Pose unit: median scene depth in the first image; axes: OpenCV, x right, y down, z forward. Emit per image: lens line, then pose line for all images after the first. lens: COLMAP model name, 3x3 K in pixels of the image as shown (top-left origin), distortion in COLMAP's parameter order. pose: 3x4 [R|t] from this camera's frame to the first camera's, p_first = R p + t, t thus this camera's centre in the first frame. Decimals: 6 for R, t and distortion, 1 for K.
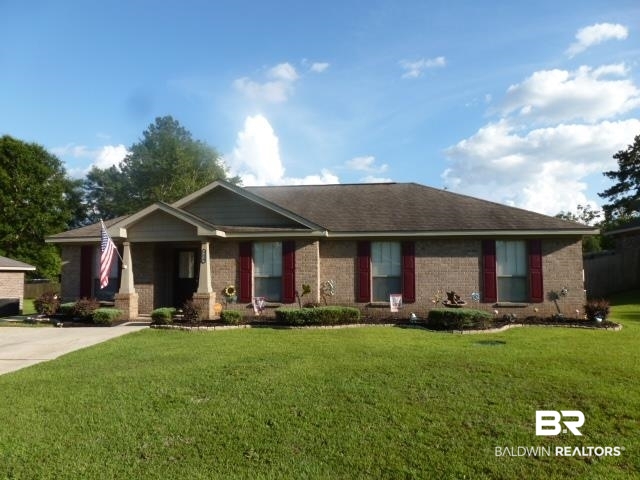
lens RADIAL K [[463.4, 0, 320.0], [0, 463.4, 240.0], [0, 0, 1]] dist [-0.062858, 0.035760]
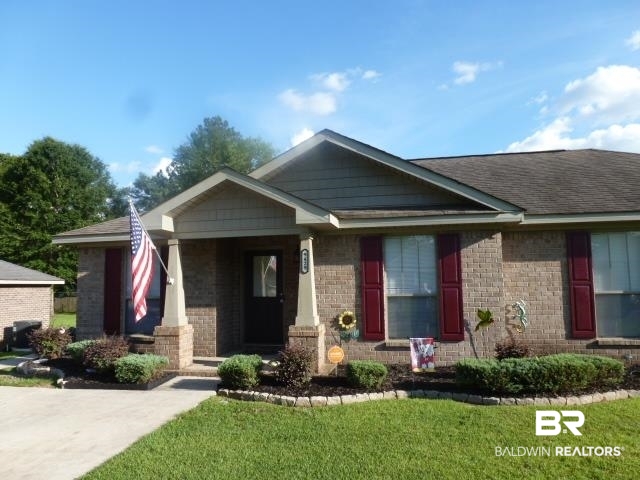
lens RADIAL K [[463.4, 0, 320.0], [0, 463.4, 240.0], [0, 0, 1]] dist [-0.062858, 0.035760]
pose [[0.995480, -0.016230, -0.093571, -0.174493], [0.014287, 0.999669, -0.021397, 0.020914], [0.093888, 0.019964, 0.995383, 0.418917]]
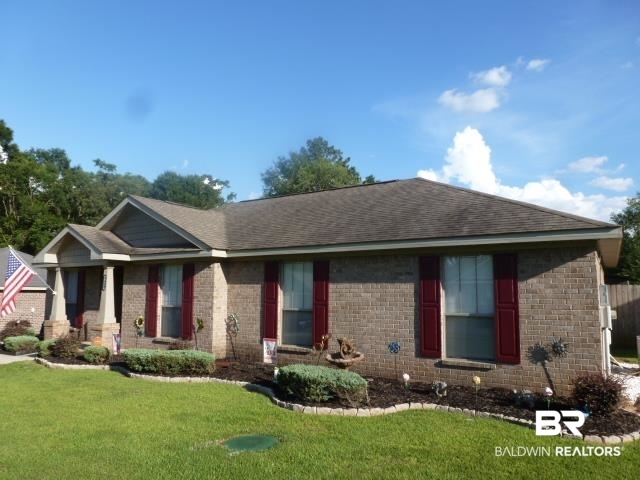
lens RADIAL K [[463.4, 0, 320.0], [0, 463.4, 240.0], [0, 0, 1]] dist [-0.062858, 0.035760]
pose [[0.899541, -0.041836, -0.434829, 0.500646], [0.026545, 0.998799, -0.041182, 0.000586], [0.436030, 0.025503, 0.899571, 0.372296]]
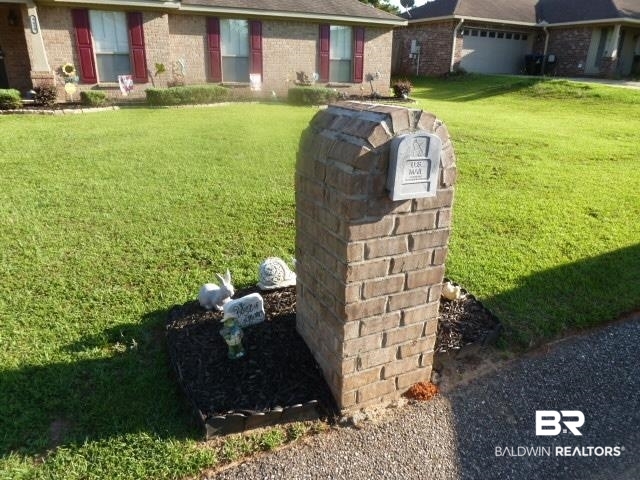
lens RADIAL K [[463.4, 0, 320.0], [0, 463.4, 240.0], [0, 0, 1]] dist [-0.062858, 0.035760]
pose [[0.844244, -0.169191, 0.508554, -0.287881], [-0.062593, 0.911248, 0.407074, 0.025245], [-0.532292, -0.375502, 0.758725, -0.022317]]
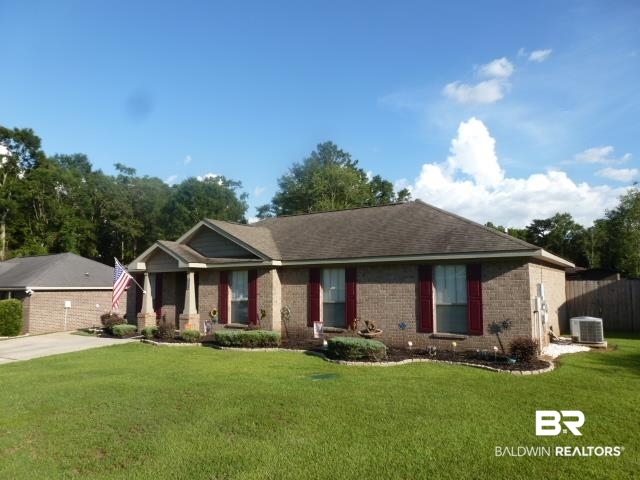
lens RADIAL K [[463.4, 0, 320.0], [0, 463.4, 240.0], [0, 0, 1]] dist [-0.062858, 0.035760]
pose [[0.893646, -0.047159, -0.446288, 0.590624], [0.038634, 0.998856, -0.028188, -0.032324], [0.447107, 0.007948, 0.894445, 0.067370]]
